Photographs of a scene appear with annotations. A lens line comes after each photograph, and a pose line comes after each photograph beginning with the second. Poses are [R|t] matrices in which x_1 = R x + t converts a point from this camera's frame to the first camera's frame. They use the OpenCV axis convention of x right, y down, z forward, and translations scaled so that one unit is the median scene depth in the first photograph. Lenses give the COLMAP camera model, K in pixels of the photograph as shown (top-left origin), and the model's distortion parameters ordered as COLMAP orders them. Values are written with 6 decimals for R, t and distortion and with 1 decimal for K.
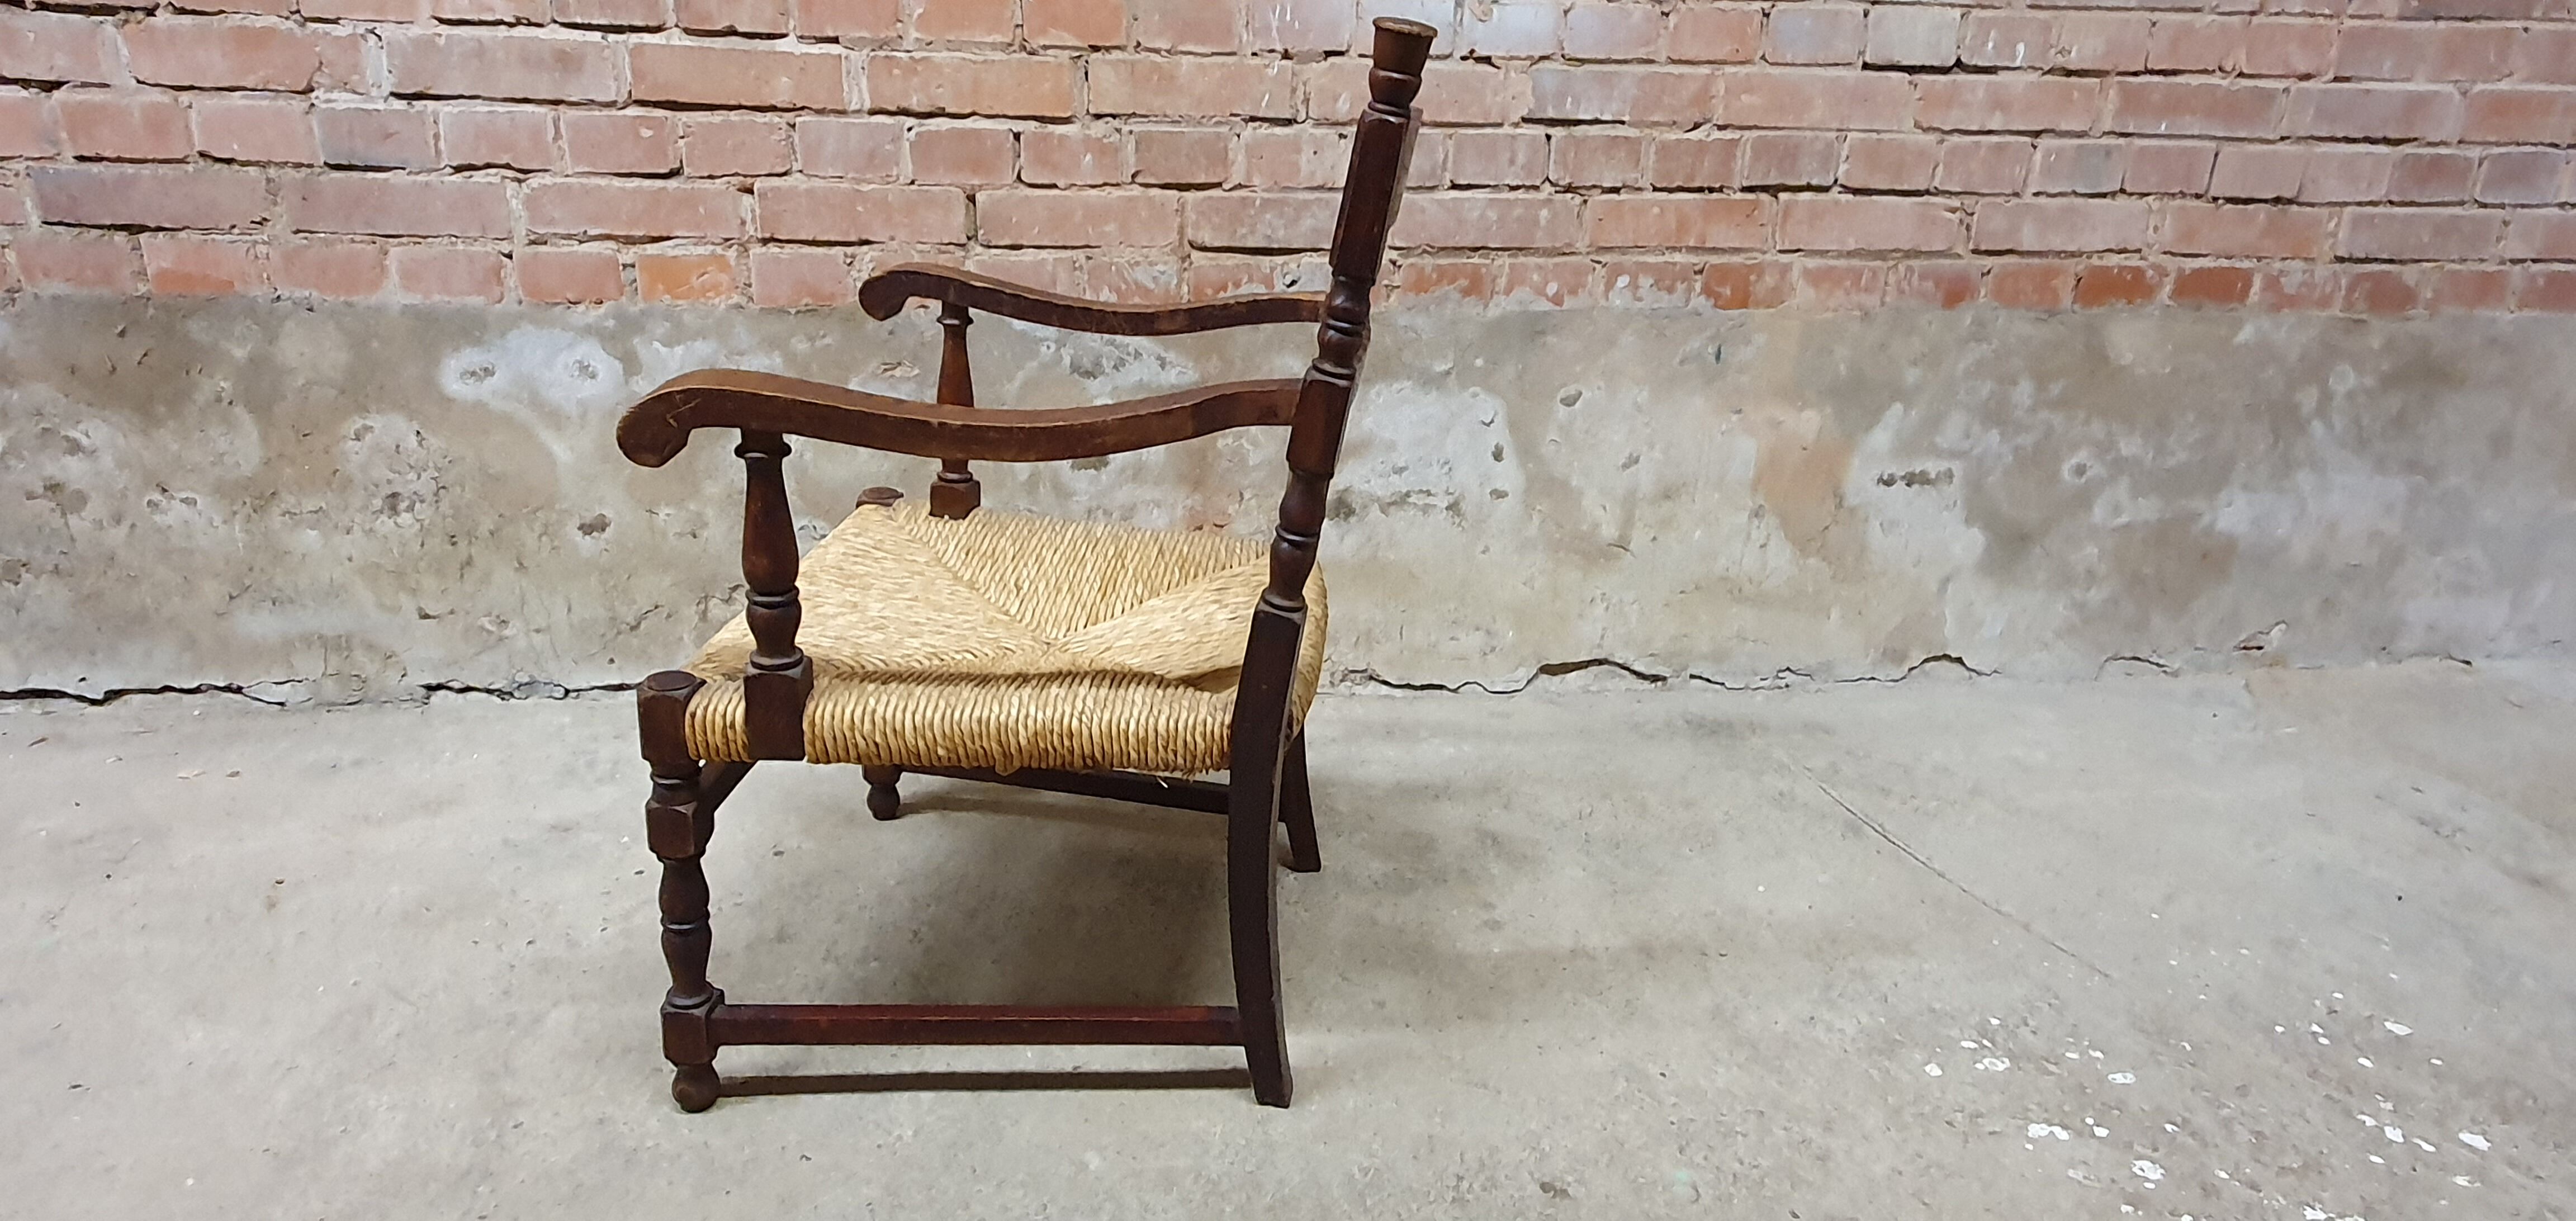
lens RADIAL K [[1550.3, 0, 1273.0], [0, 1550.3, 625.0], [0, 0, 1]] dist [0.020358, -0.006961]
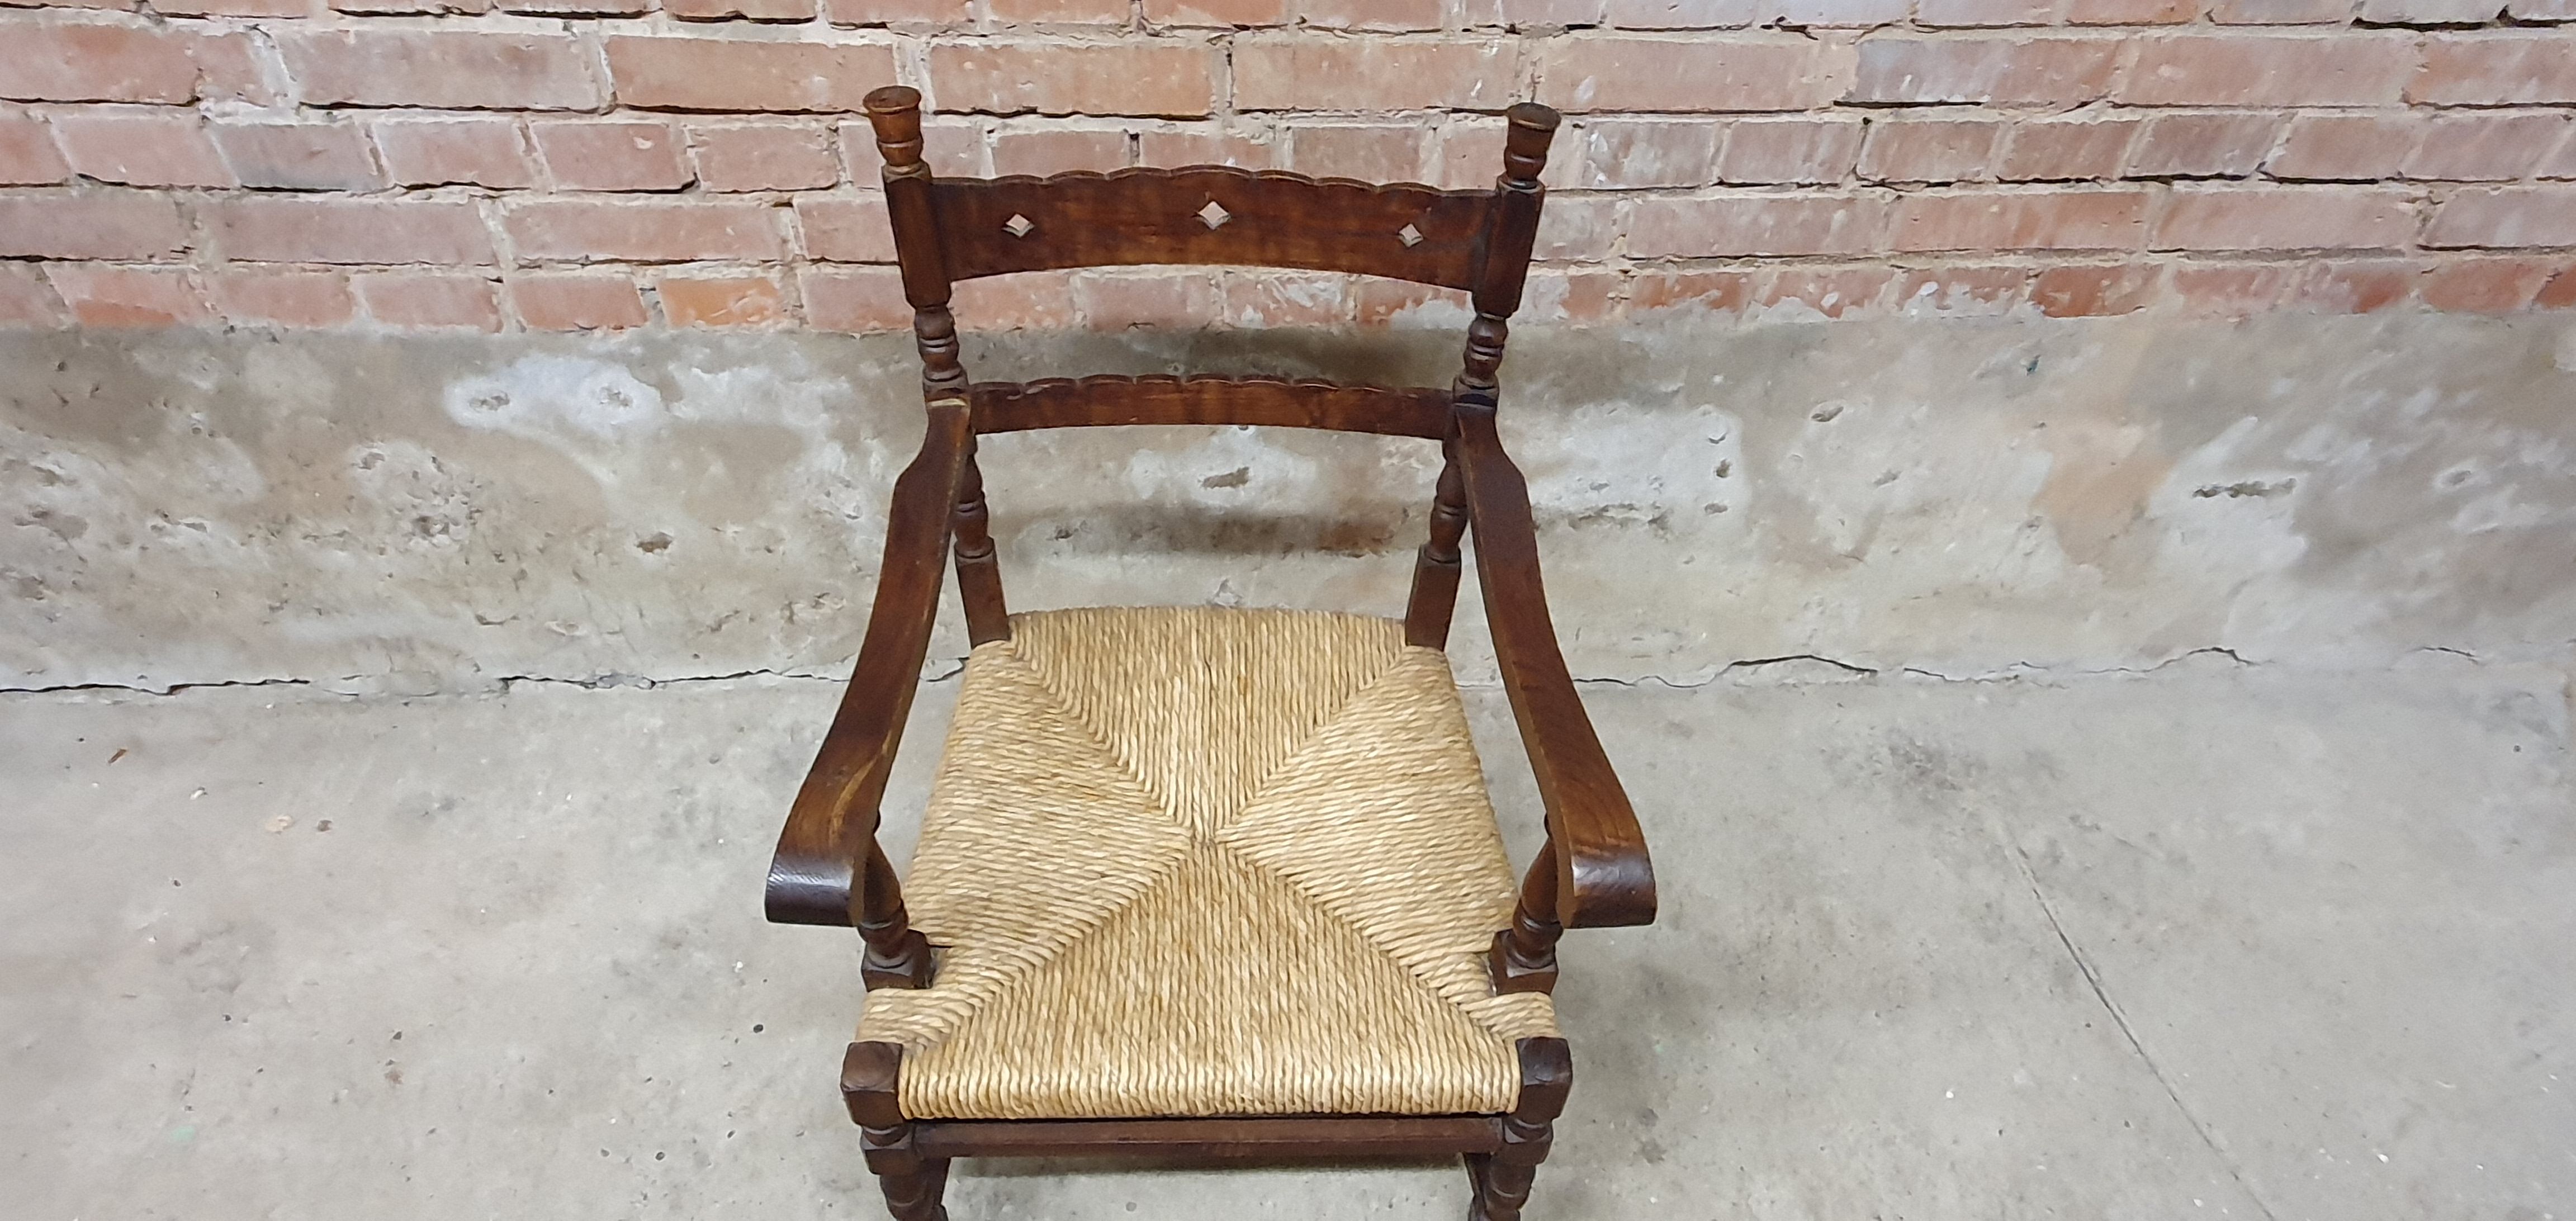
lens RADIAL K [[1550.3, 0, 1276.2], [0, 1550.3, 627.8], [0, 0, 1]] dist [0.020358, -0.006961]
pose [[0.997096, 0.055480, -0.052163, -0.045205], [-0.026600, 0.895591, 0.444082, -0.423889], [0.071354, -0.441405, 0.894466, 0.236182]]
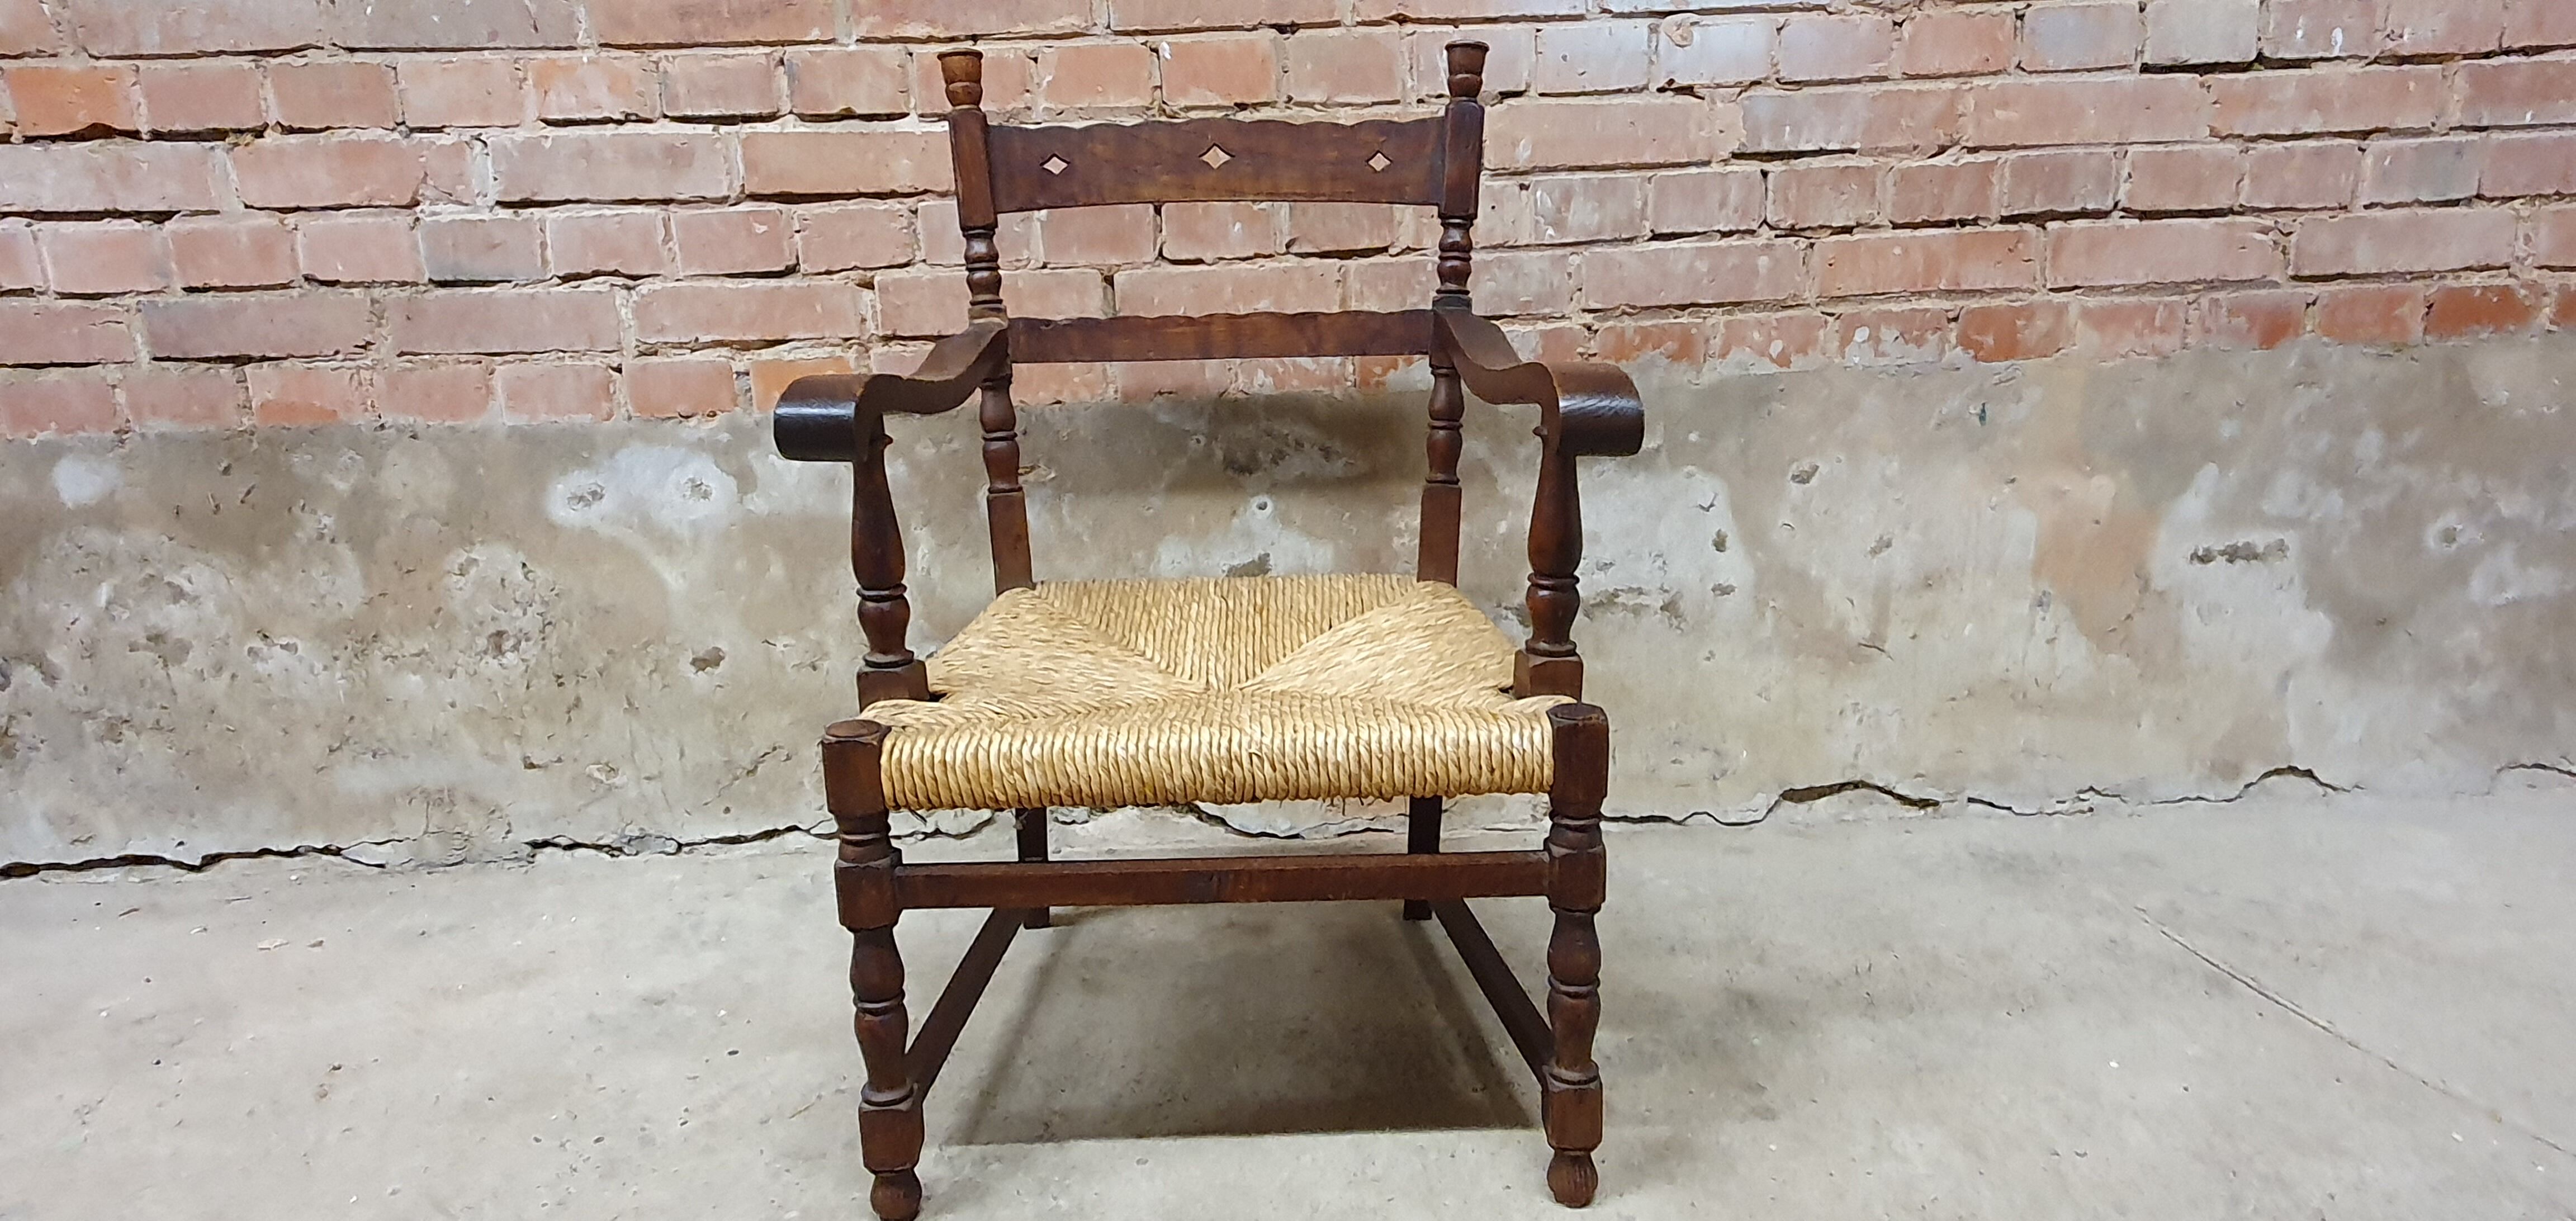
lens RADIAL K [[1550.3, 0, 1275.5], [0, 1550.3, 626.7], [0, 0, 1]] dist [0.020358, -0.006961]
pose [[0.993517, -0.036534, -0.107651, -0.009197], [0.025573, 0.994507, -0.101501, 0.017881], [0.110767, 0.098090, 0.988994, 0.140972]]
